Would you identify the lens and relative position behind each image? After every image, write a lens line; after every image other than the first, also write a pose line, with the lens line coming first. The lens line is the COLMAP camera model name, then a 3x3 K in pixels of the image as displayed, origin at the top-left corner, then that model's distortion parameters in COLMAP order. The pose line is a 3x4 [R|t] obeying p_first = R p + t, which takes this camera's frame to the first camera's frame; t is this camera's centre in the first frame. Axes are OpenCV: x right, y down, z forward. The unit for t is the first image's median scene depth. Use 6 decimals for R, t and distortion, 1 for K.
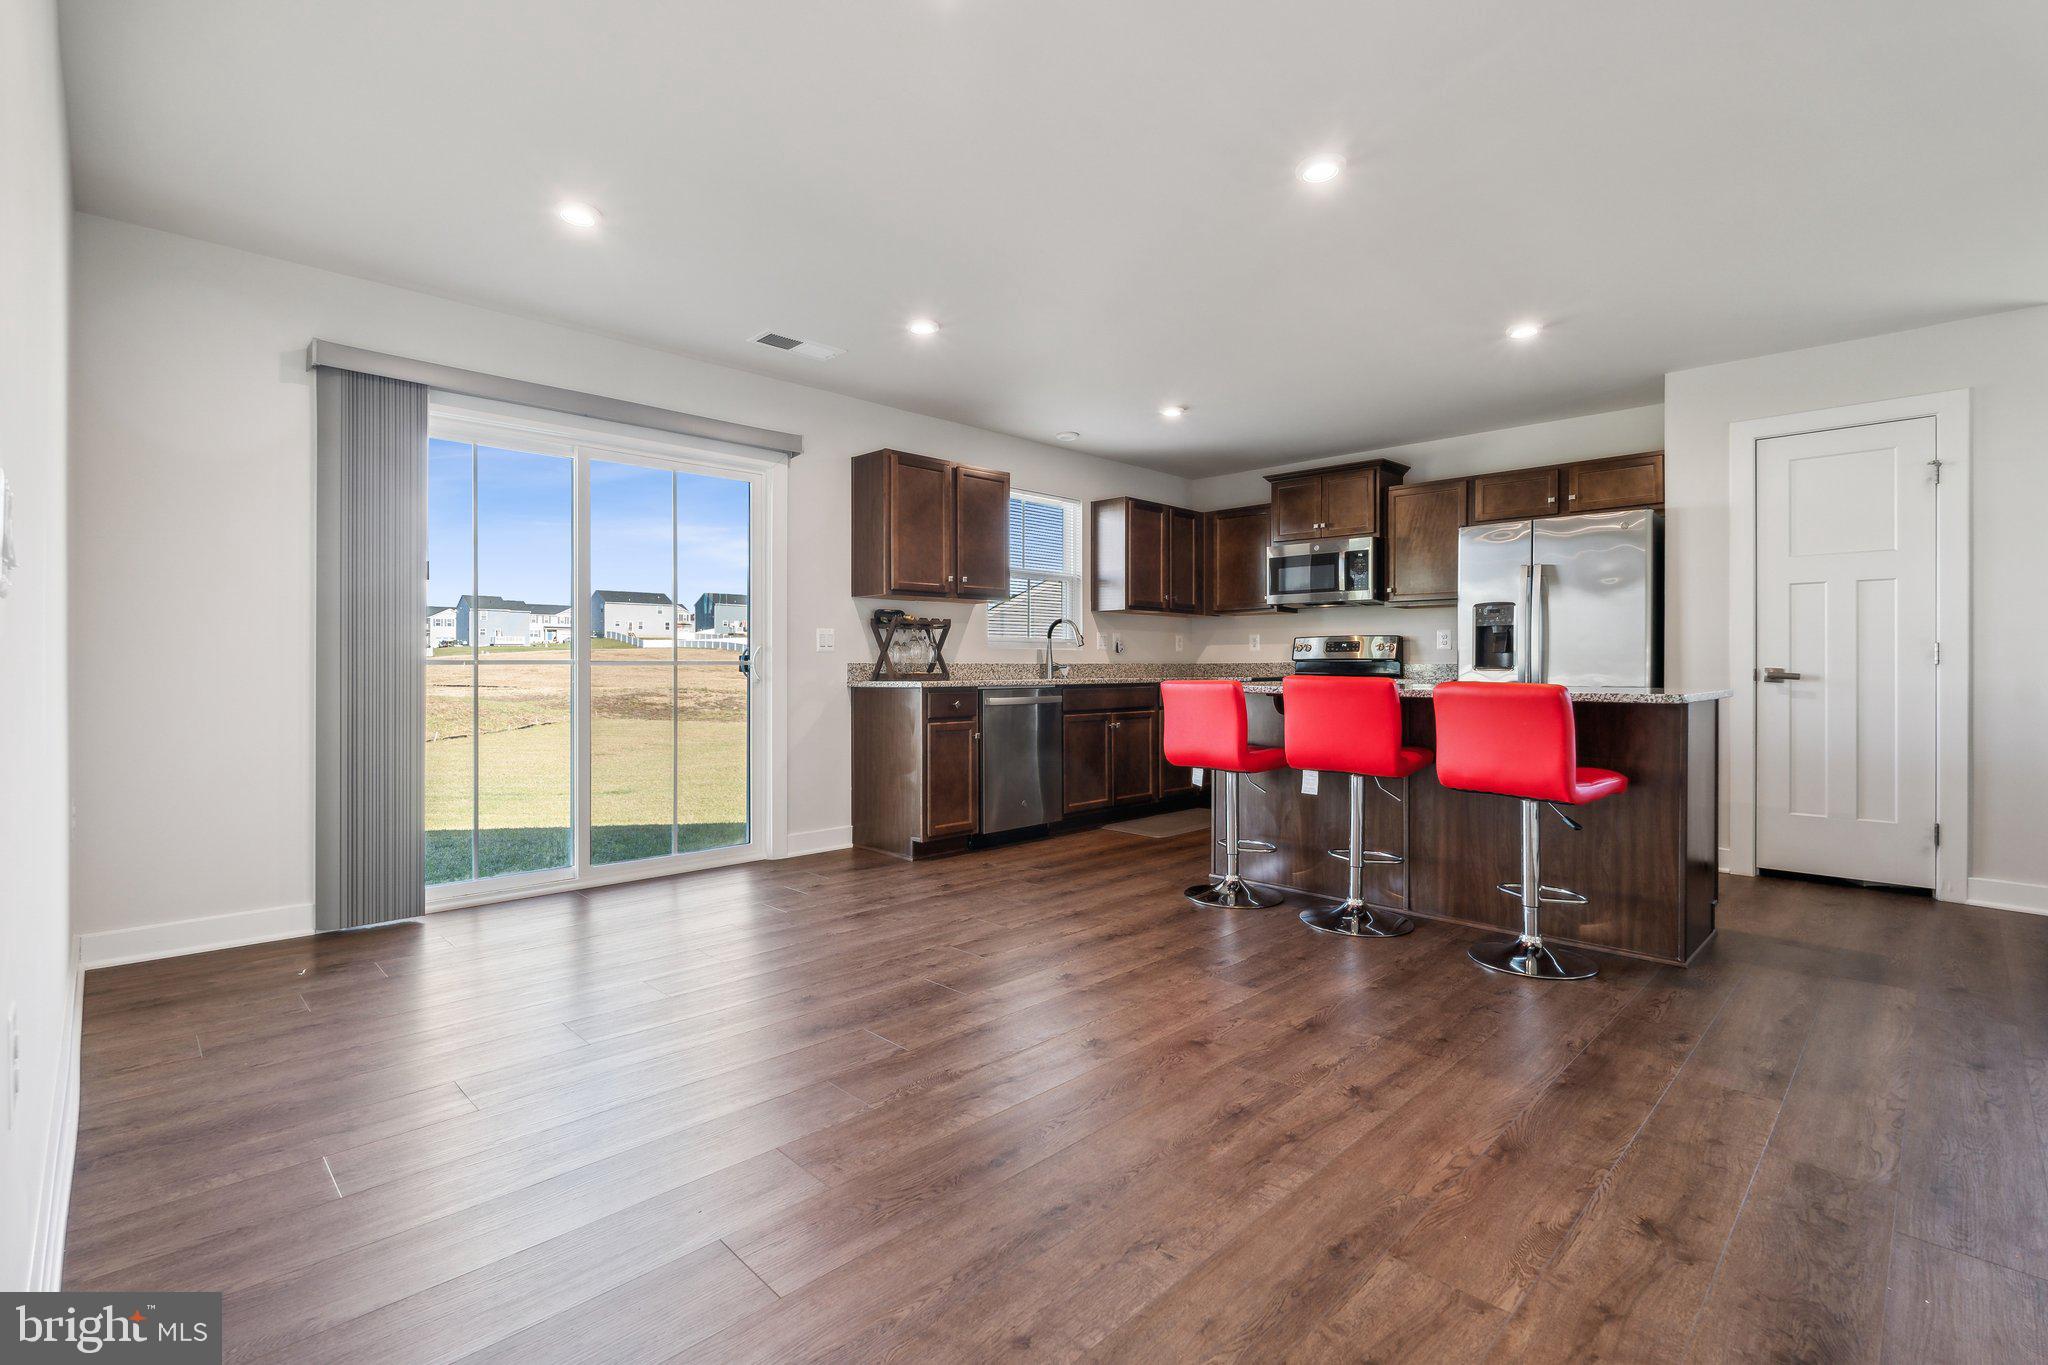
lens RADIAL K [[929.0, 0, 1015.8], [0, 929.0, 662.5], [0, 0, 1]] dist [-0.000146, -0.000644]
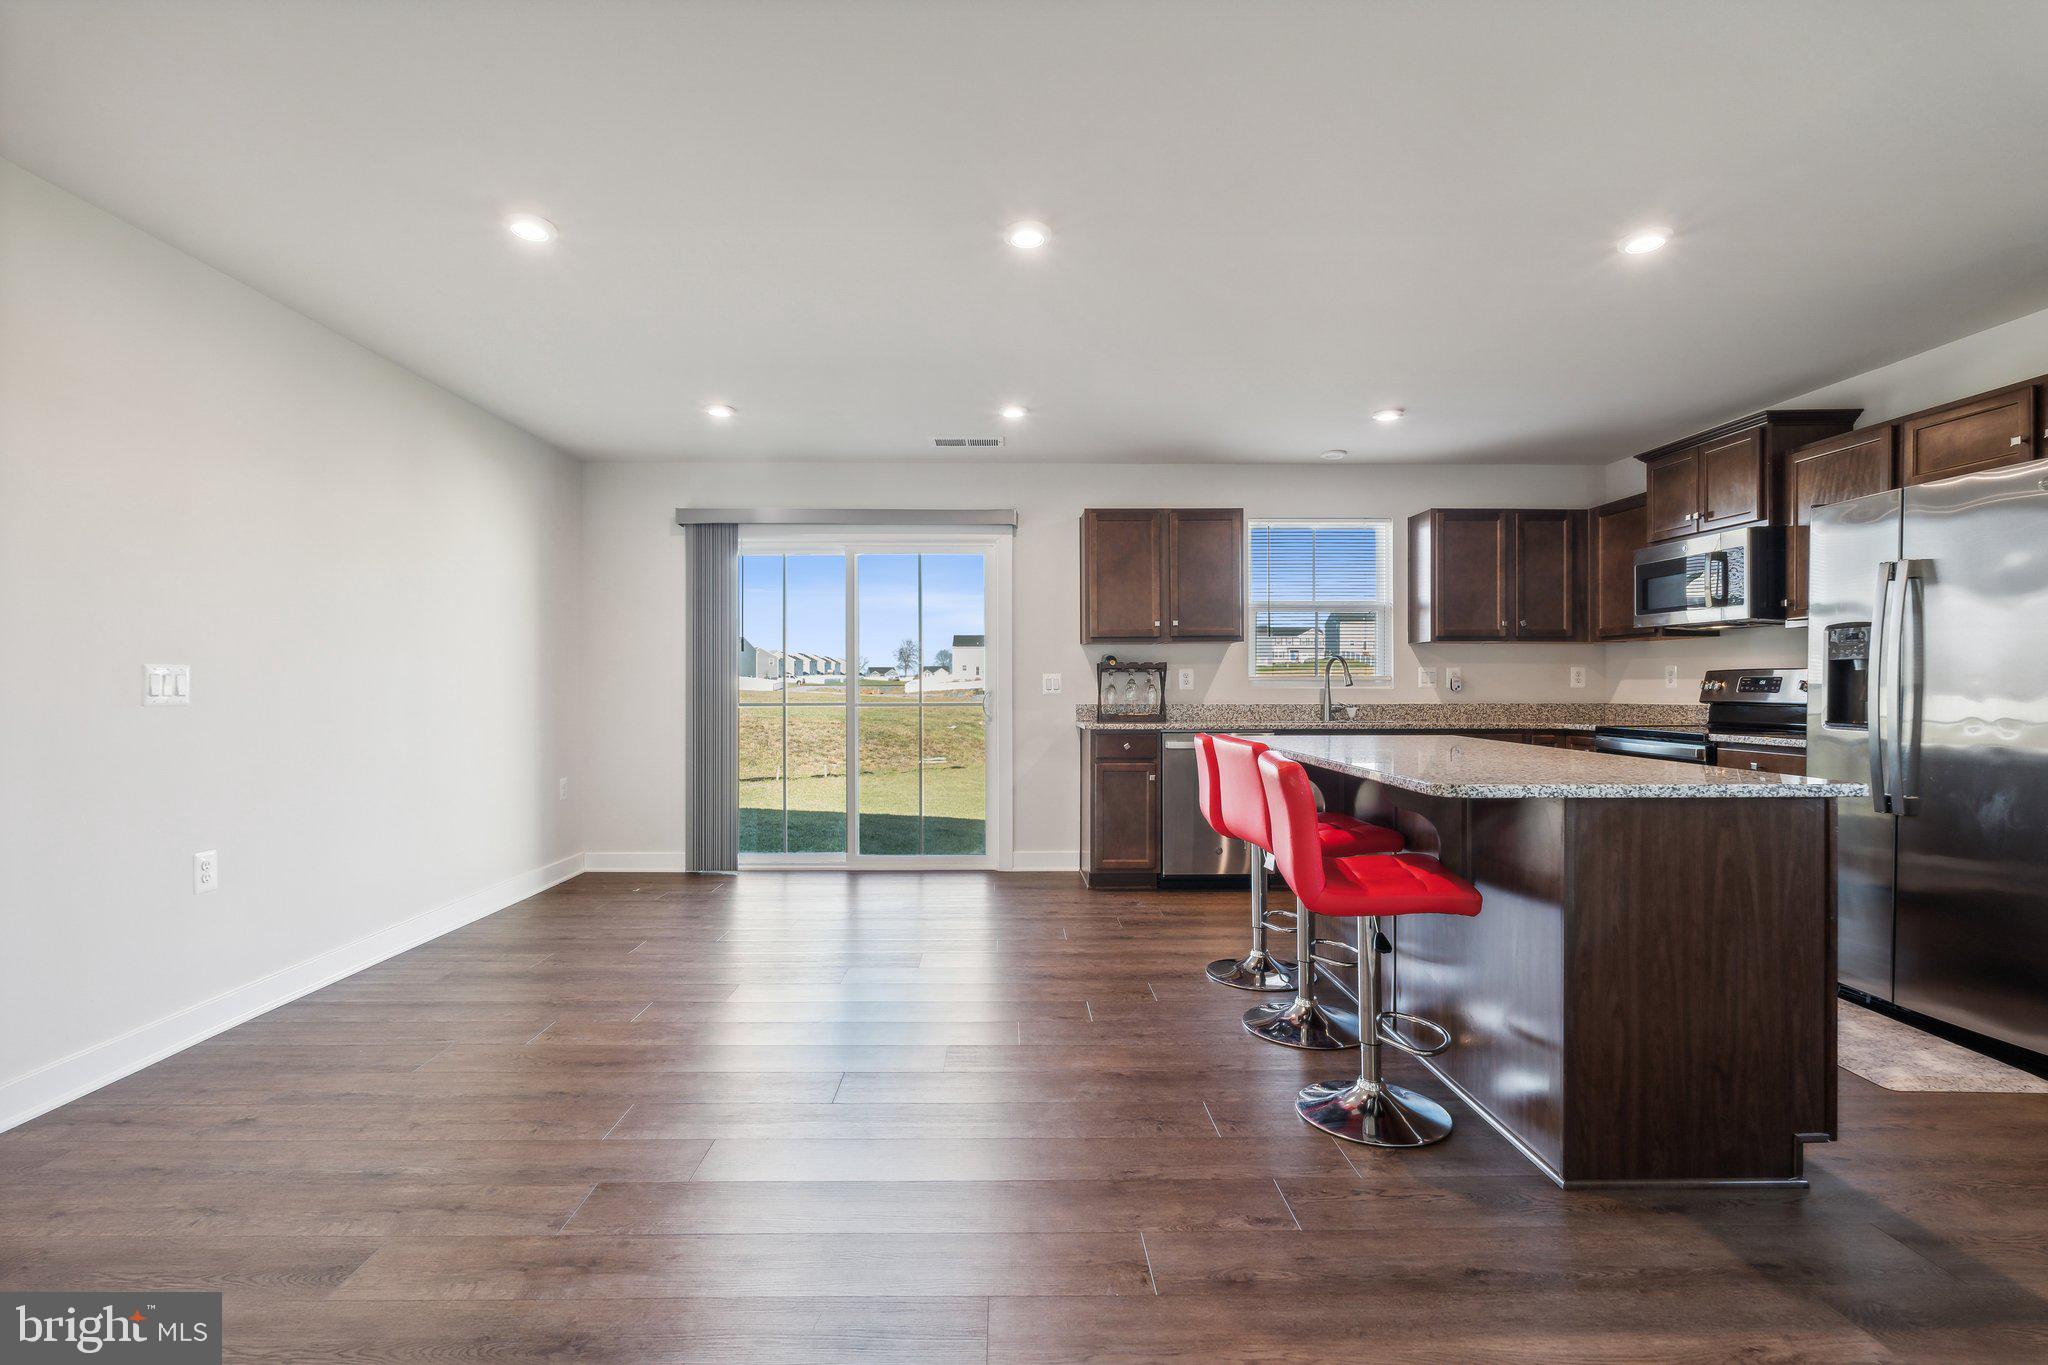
lens RADIAL K [[943.1, 0, 1015.4], [0, 943.1, 689.6], [0, 0, 1]] dist [-0.011411, 0.001885]
pose [[0.721722, 0.002384, -0.692179, 0.594395], [0.004552, 0.999956, 0.008190, -0.029145], [0.692168, -0.009062, 0.721679, 0.149290]]
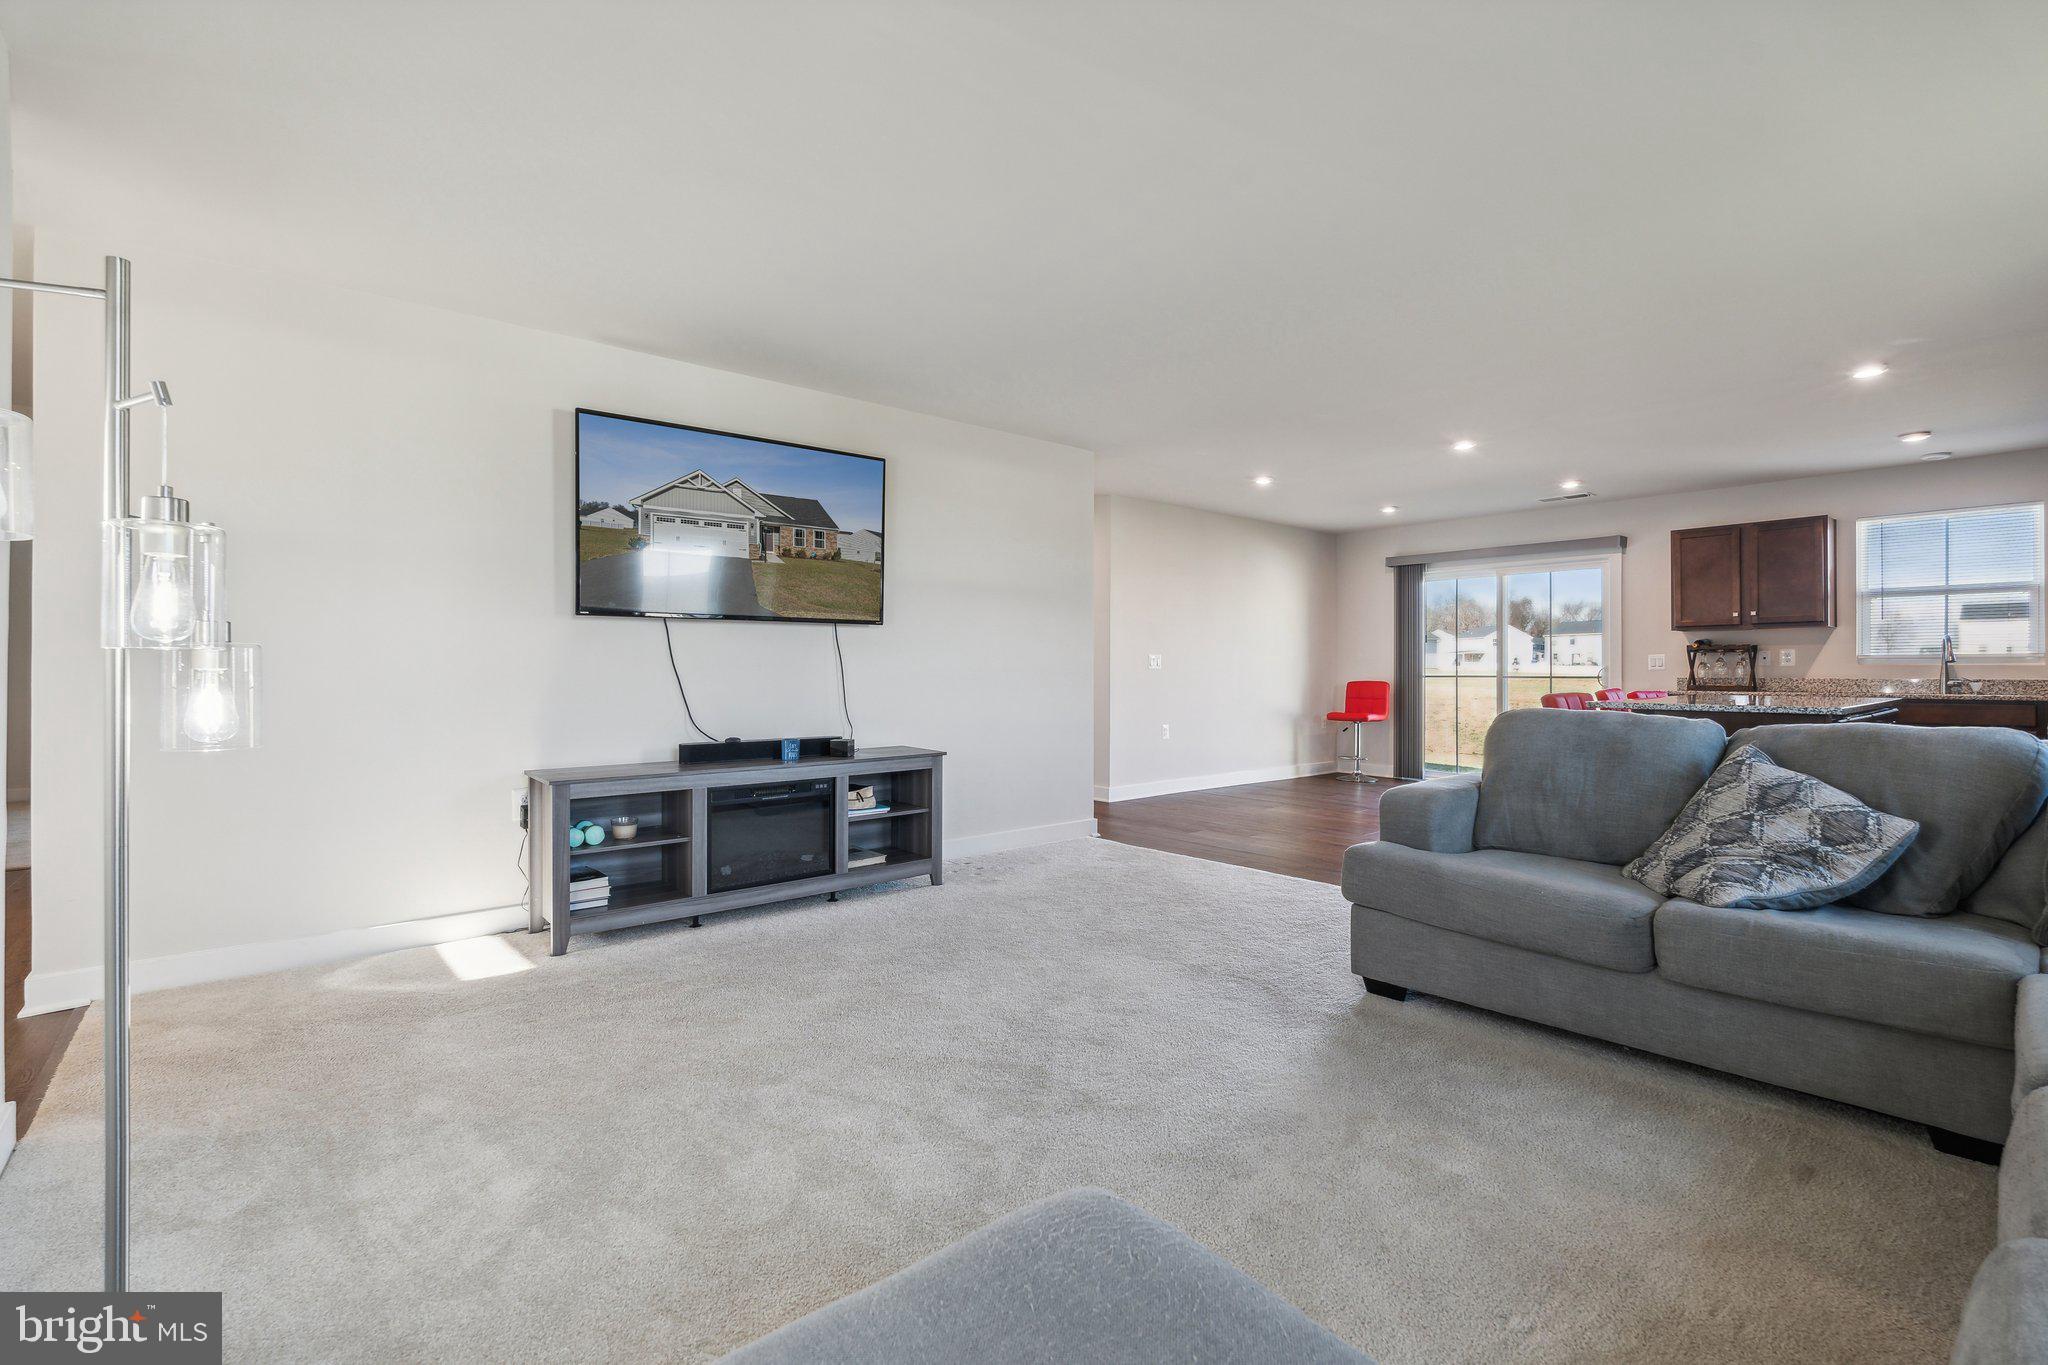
lens RADIAL K [[929.0, 0, 1022.2], [0, 929.0, 671.2], [0, 0, 1]] dist [-0.000146, -0.000644]
pose [[-0.071252, 0.000503, -0.997458, 1.453803], [0.003486, 0.999994, 0.000255, -0.014684], [0.997452, -0.003459, -0.071254, 0.088790]]
